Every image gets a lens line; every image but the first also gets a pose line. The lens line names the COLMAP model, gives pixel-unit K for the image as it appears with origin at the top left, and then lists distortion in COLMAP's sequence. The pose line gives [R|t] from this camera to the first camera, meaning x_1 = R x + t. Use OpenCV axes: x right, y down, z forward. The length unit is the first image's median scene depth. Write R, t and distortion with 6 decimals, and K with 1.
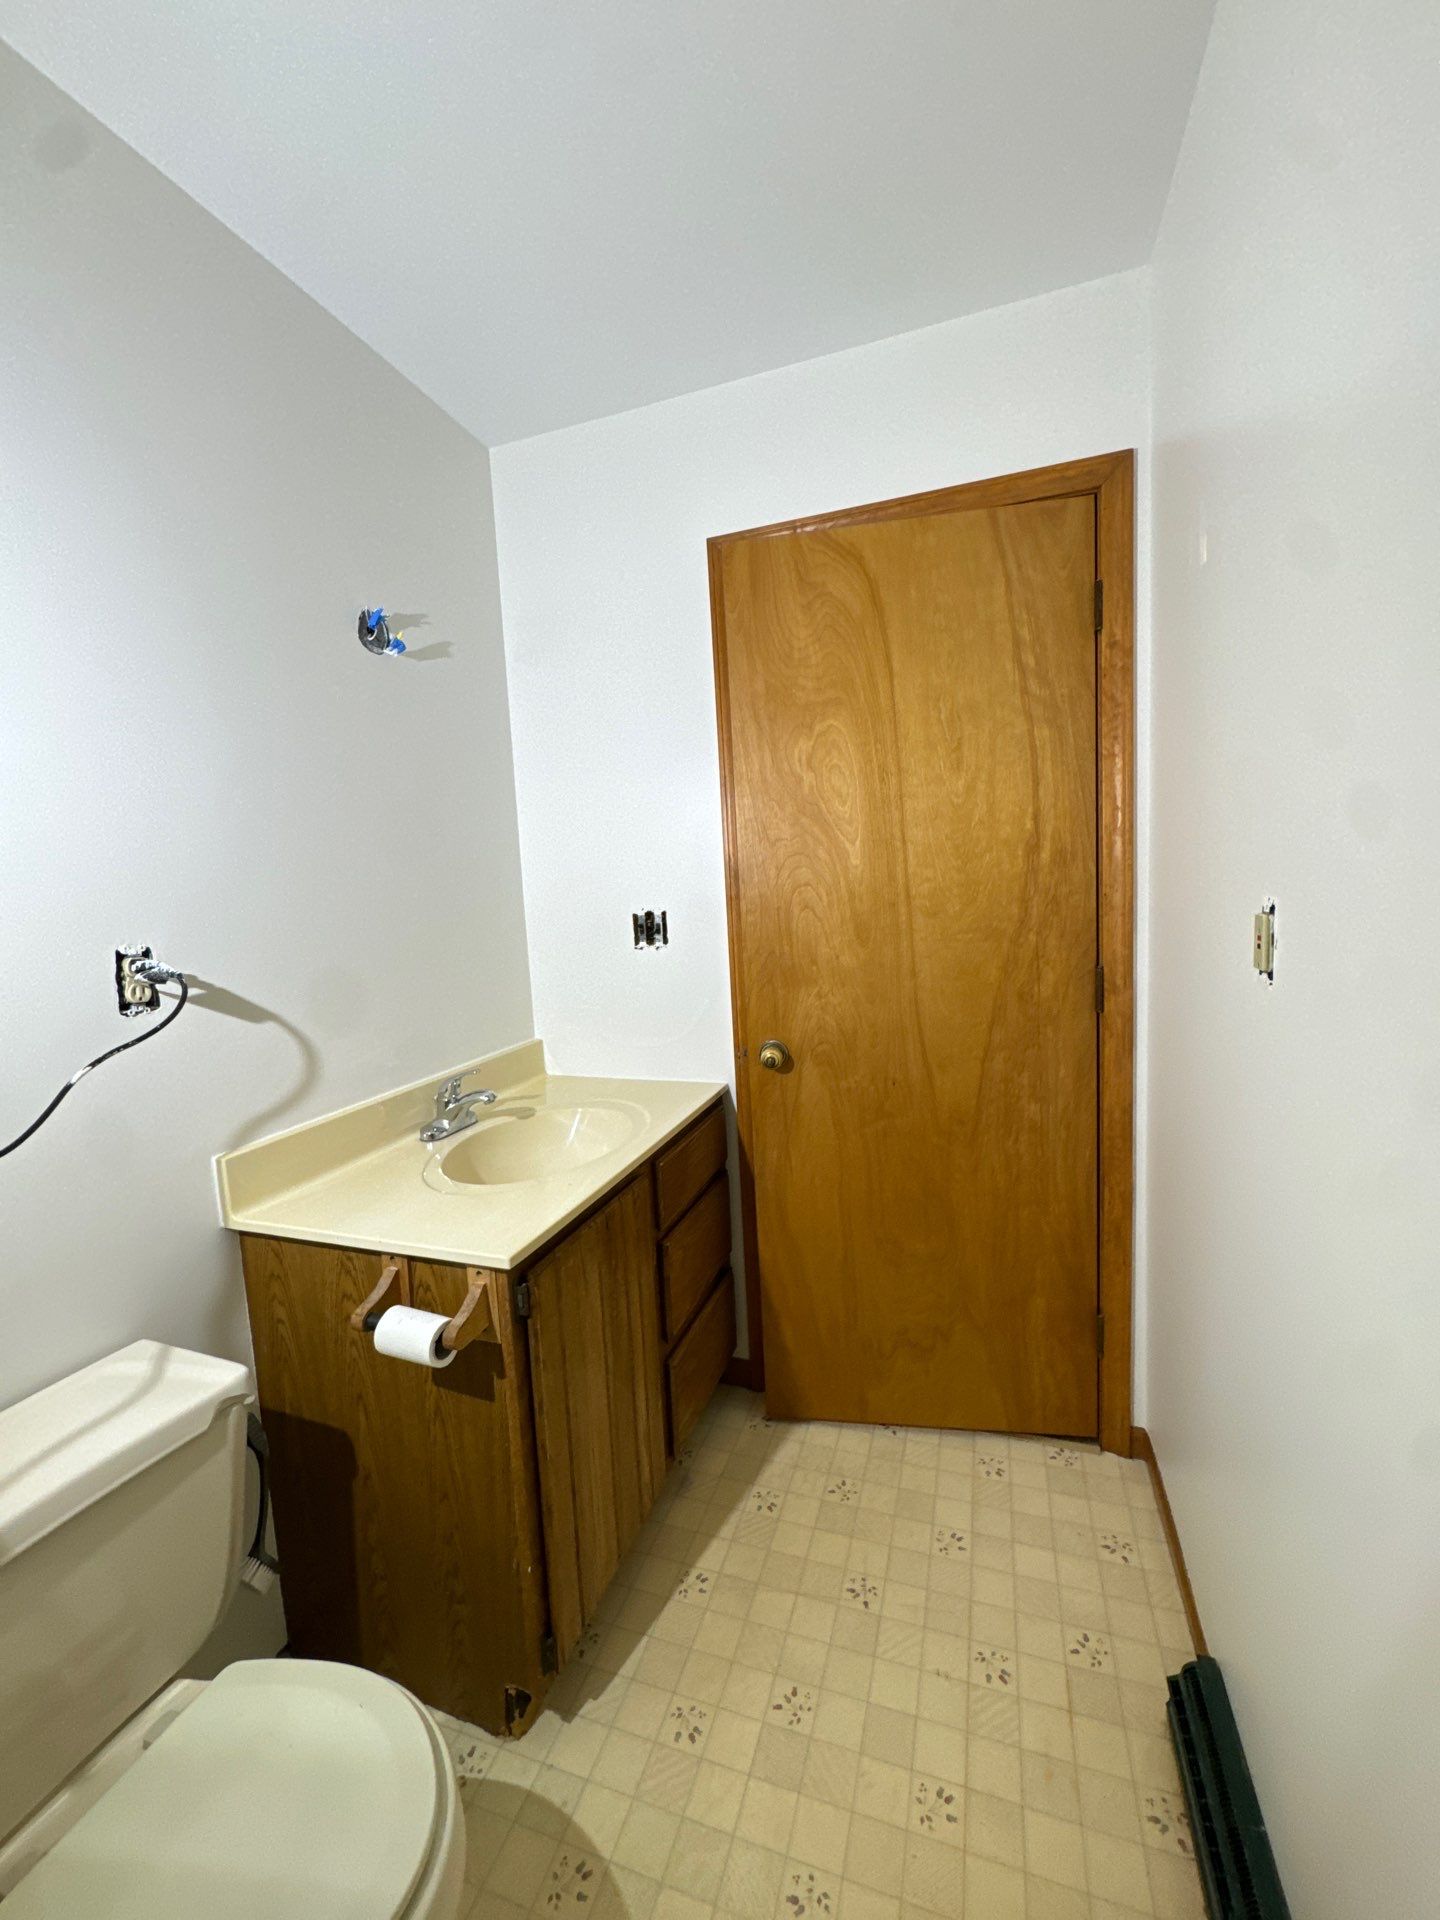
lens RADIAL K [[765.8, 0, 722.7], [0, 765.8, 962.7], [0, 0, 1]] dist [-0.003522, -0.000667]
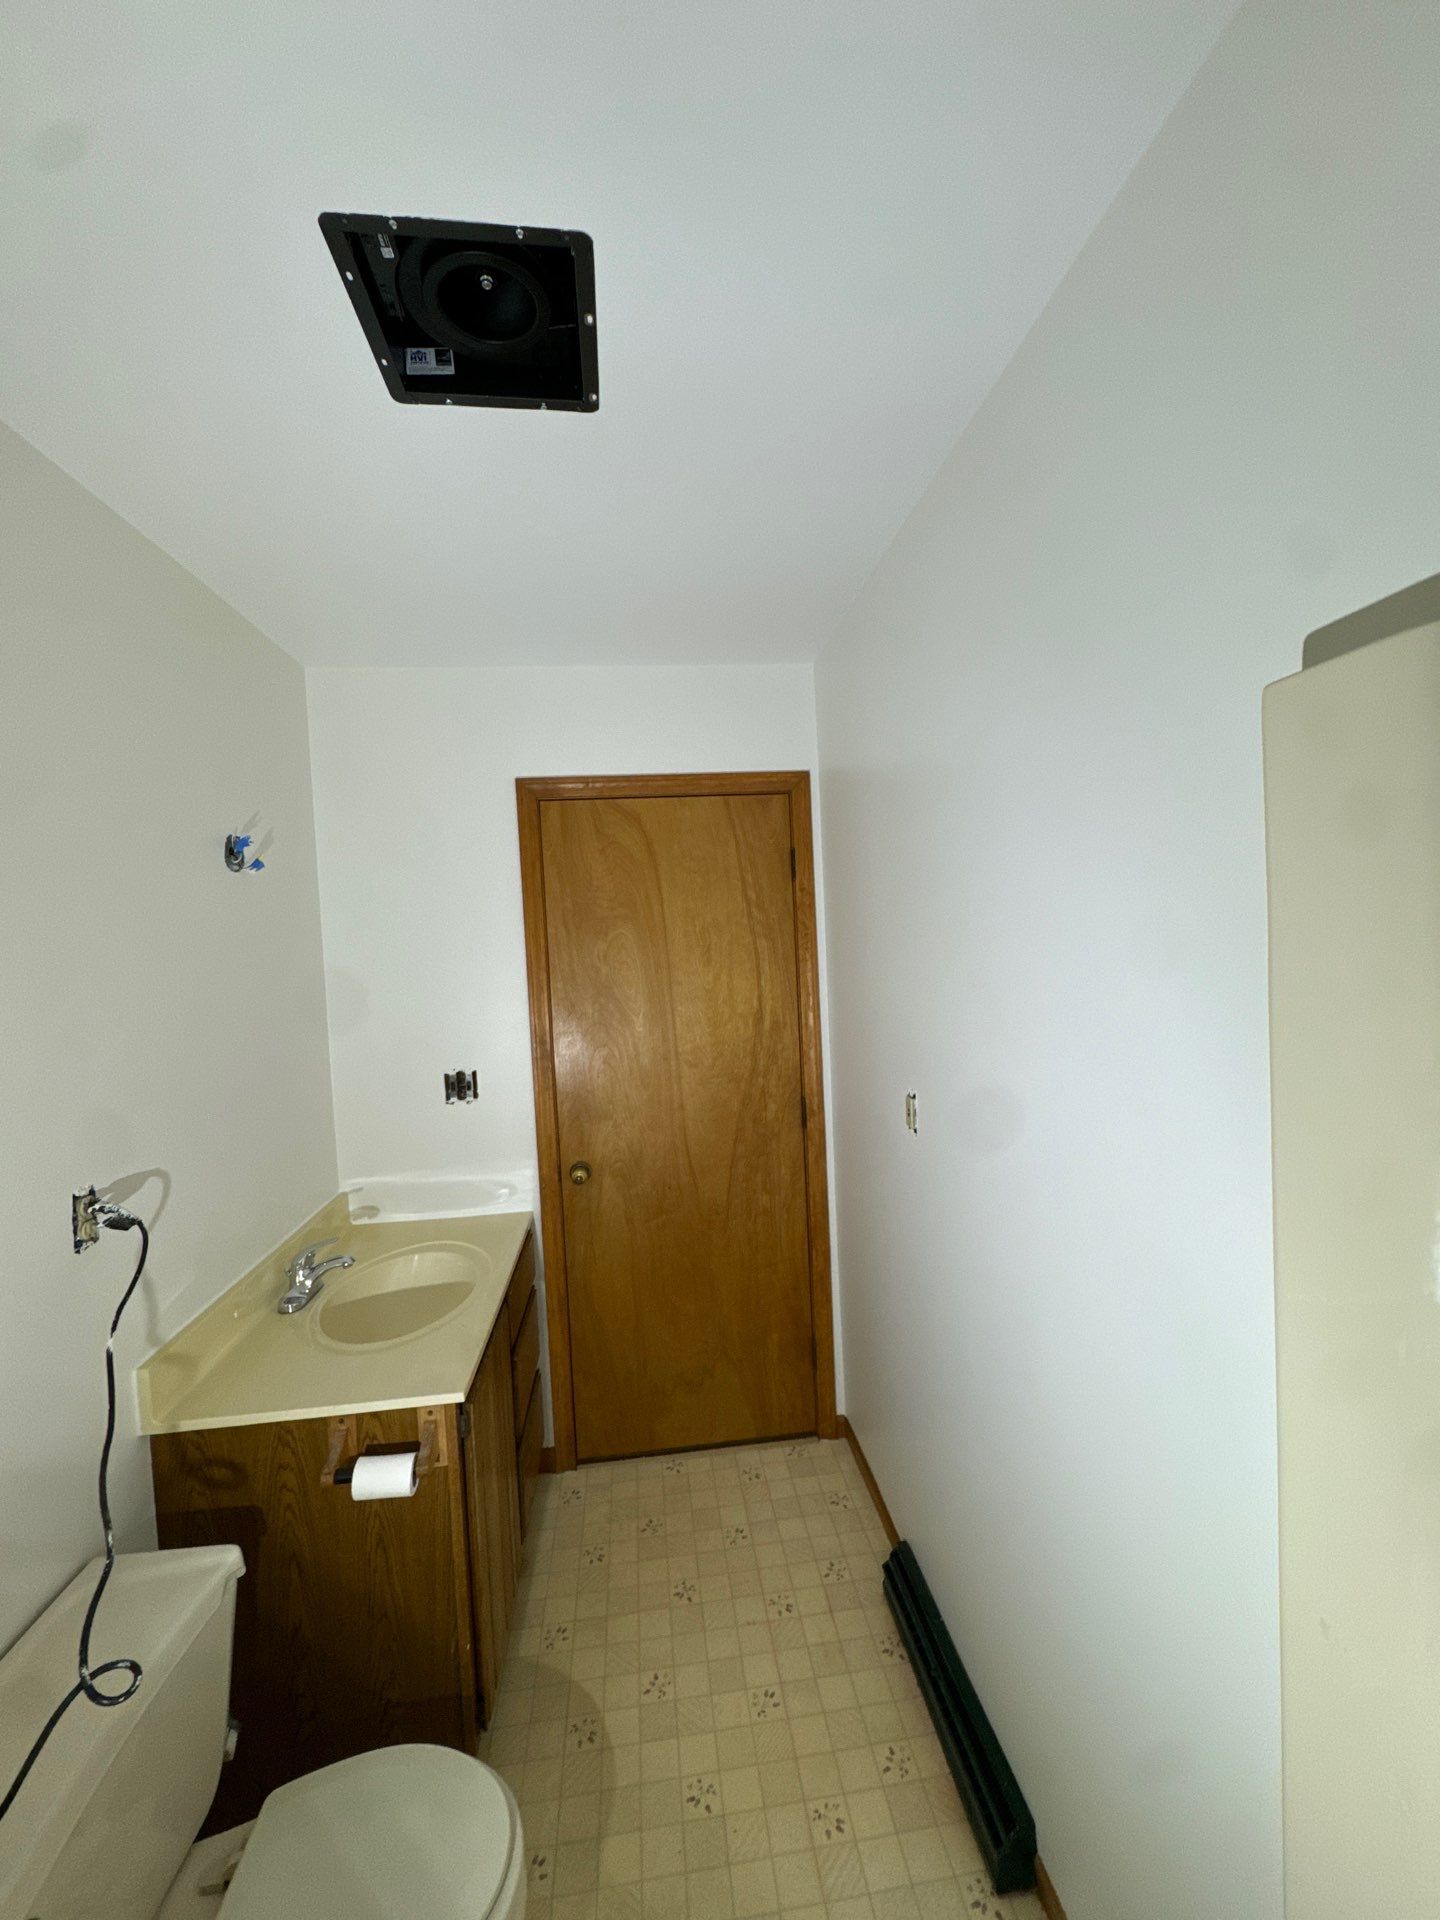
lens RADIAL K [[765.8, 0, 723.7], [0, 765.8, 960.3], [0, 0, 1]] dist [-0.003522, -0.000667]
pose [[0.900603, -0.007983, 0.434570, -0.292015], [0.044744, 0.996222, -0.074427, -0.158685], [-0.432334, 0.086474, 0.897558, -0.293089]]
